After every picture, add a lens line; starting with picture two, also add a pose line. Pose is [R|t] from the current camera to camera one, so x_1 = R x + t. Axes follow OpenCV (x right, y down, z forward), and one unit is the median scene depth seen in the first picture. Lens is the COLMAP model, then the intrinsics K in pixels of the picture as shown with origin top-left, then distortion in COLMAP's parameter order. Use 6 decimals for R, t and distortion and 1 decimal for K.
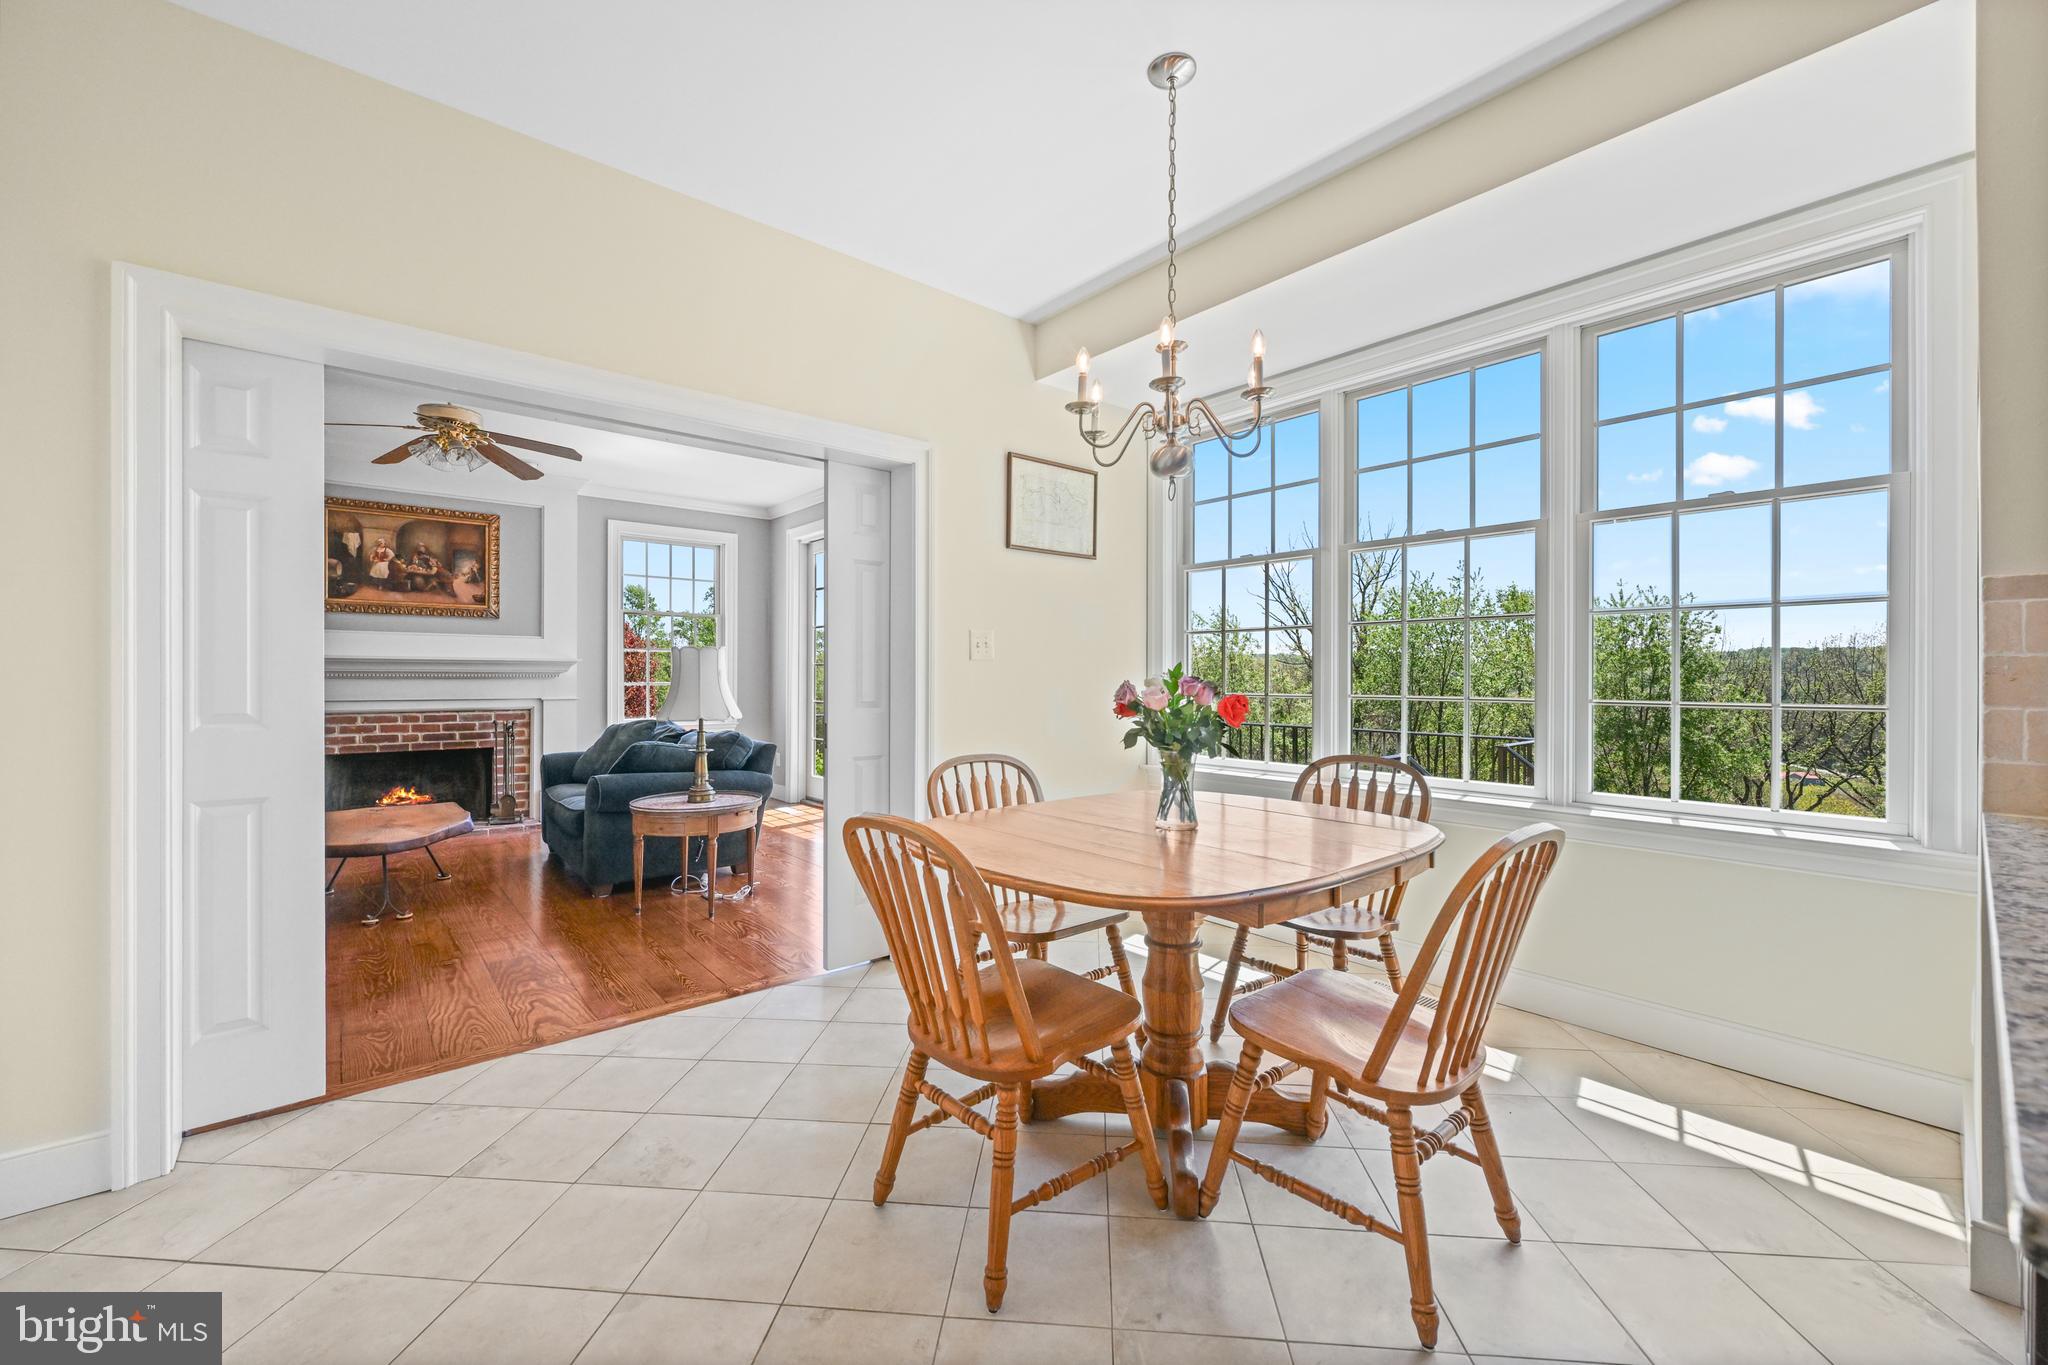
lens RADIAL K [[816.5, 0, 1016.2], [0, 816.5, 675.5], [0, 0, 1]] dist [0.000413, 0.000074]
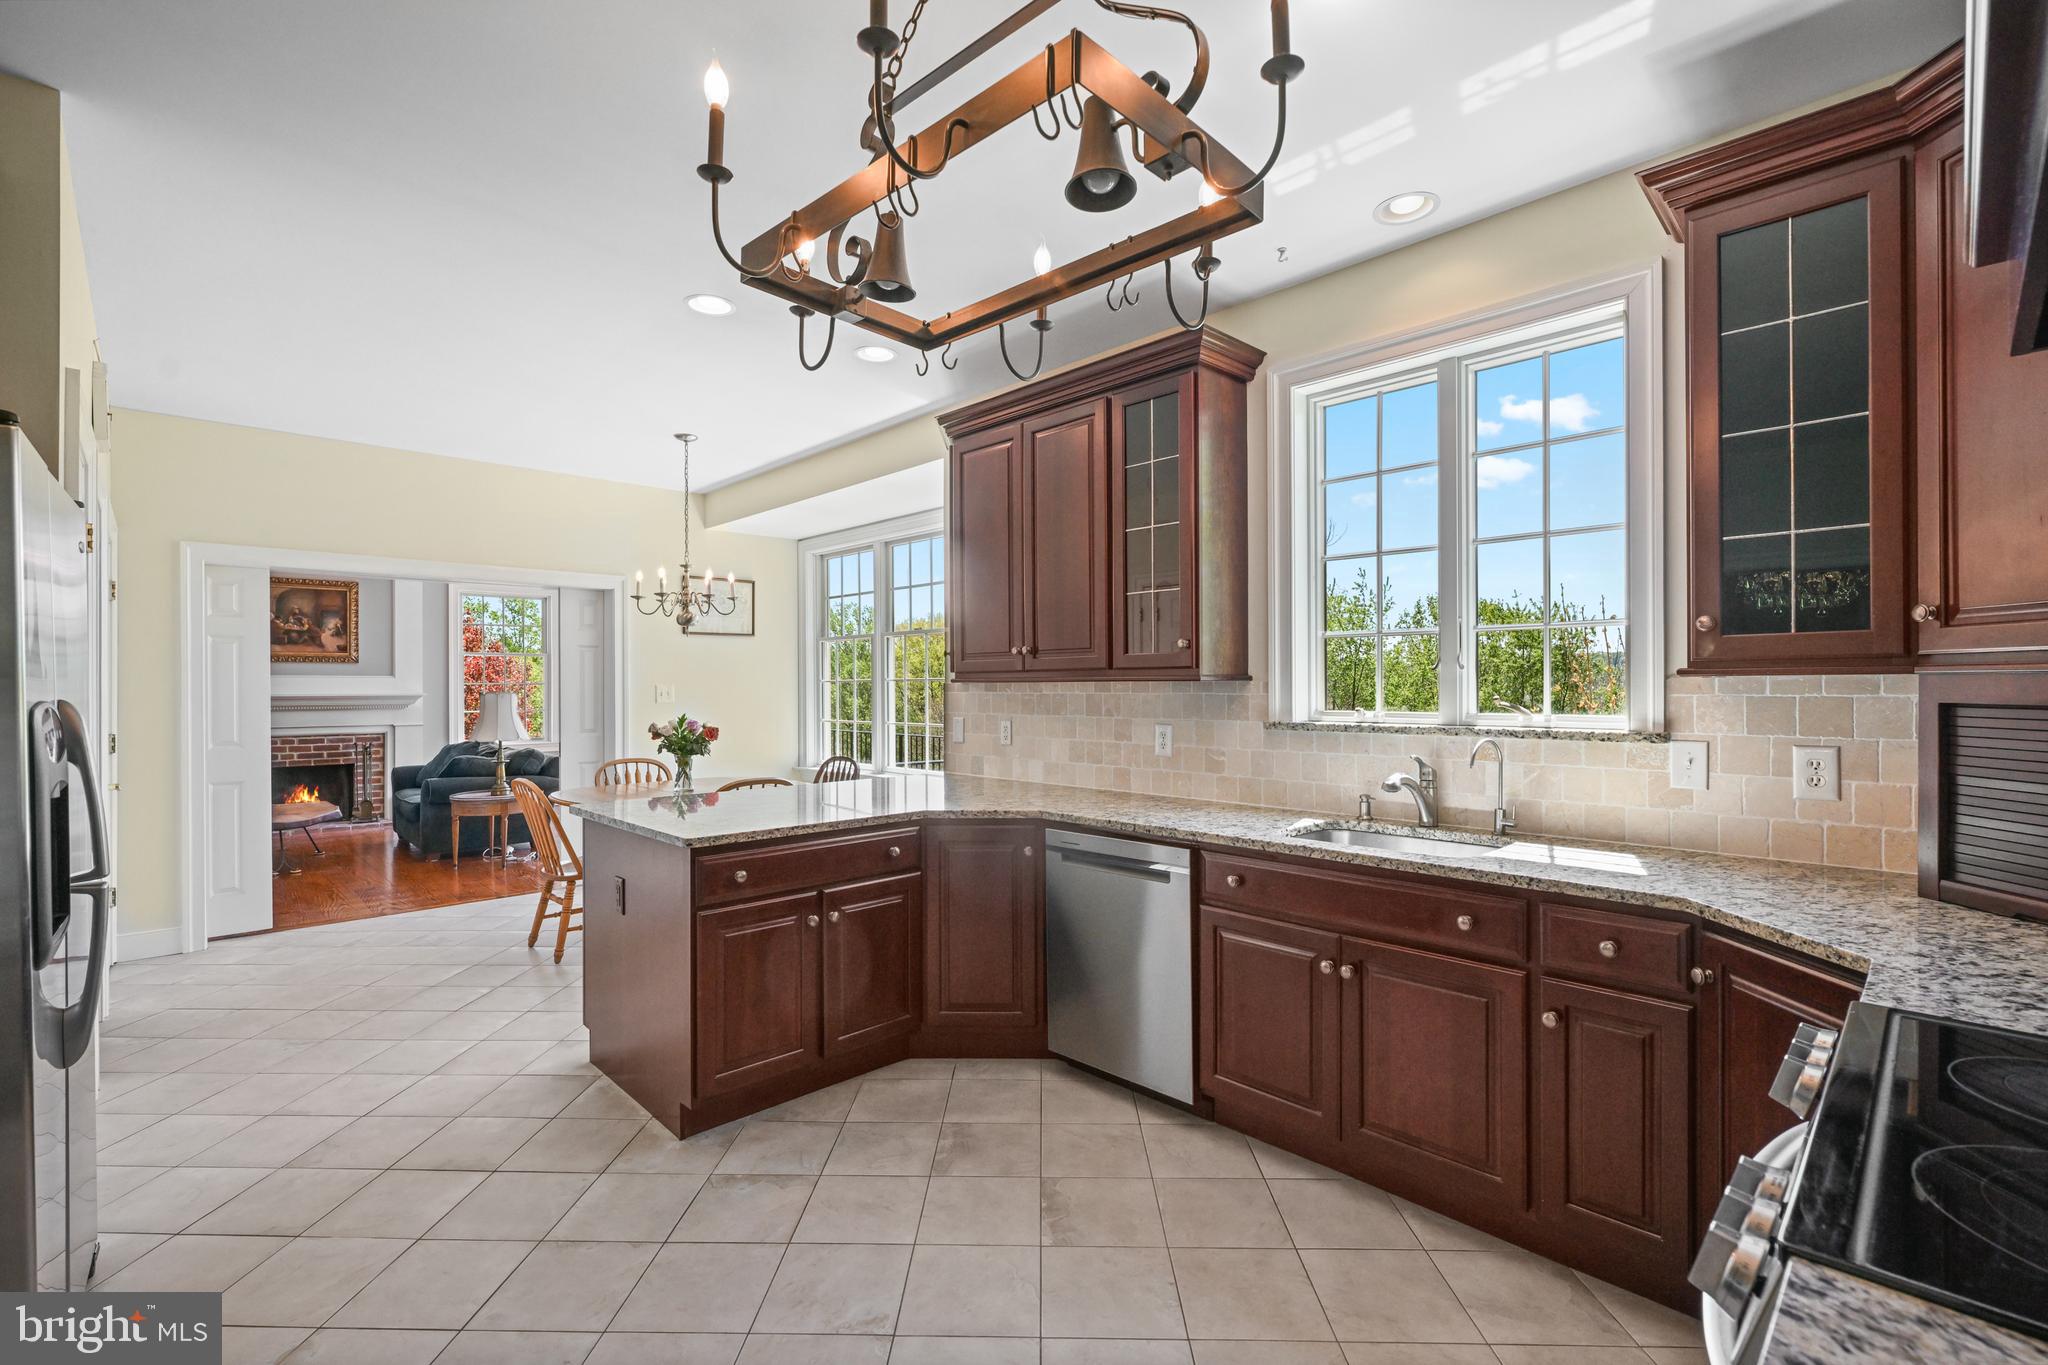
lens RADIAL K [[906.9, 0, 1019.7], [0, 906.9, 683.6], [0, 0, 1]] dist [-0.000729, -0.000103]
pose [[0.997694, -0.006364, 0.067572, 0.321074], [0.006465, 0.999978, -0.001275, -0.029942], [-0.067562, 0.001709, 0.997714, -0.513734]]
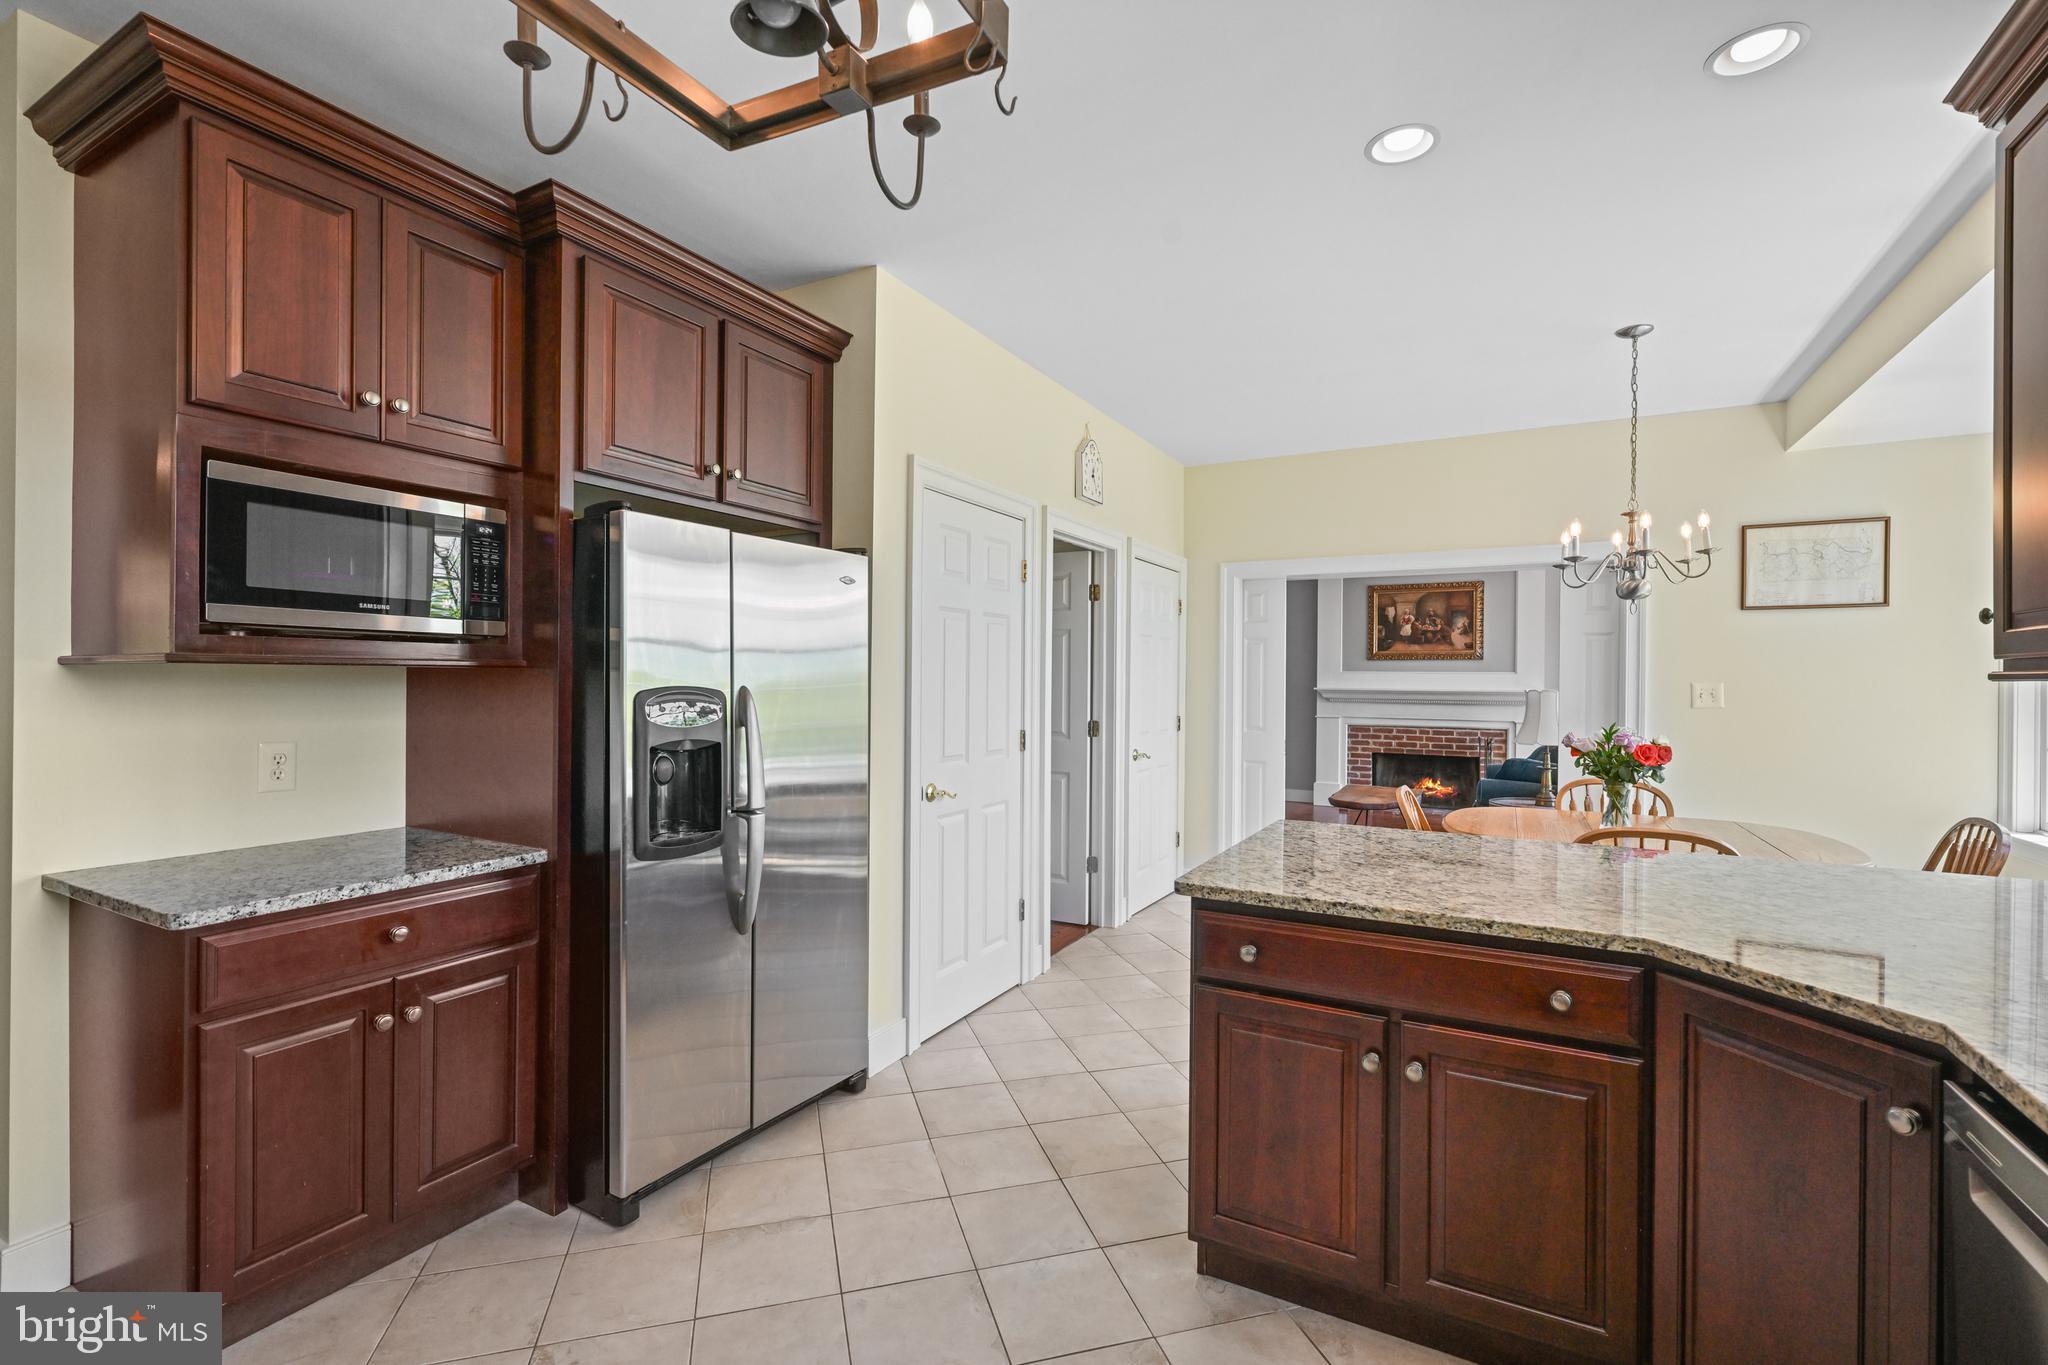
lens RADIAL K [[906.9, 0, 1019.7], [0, 906.9, 683.6], [0, 0, 1]] dist [-0.000729, -0.000103]
pose [[0.360632, 0.003678, -0.932701, 0.483153], [-0.006591, 0.999977, 0.001395, -0.029416], [0.932685, 0.005645, 0.360648, -0.234706]]
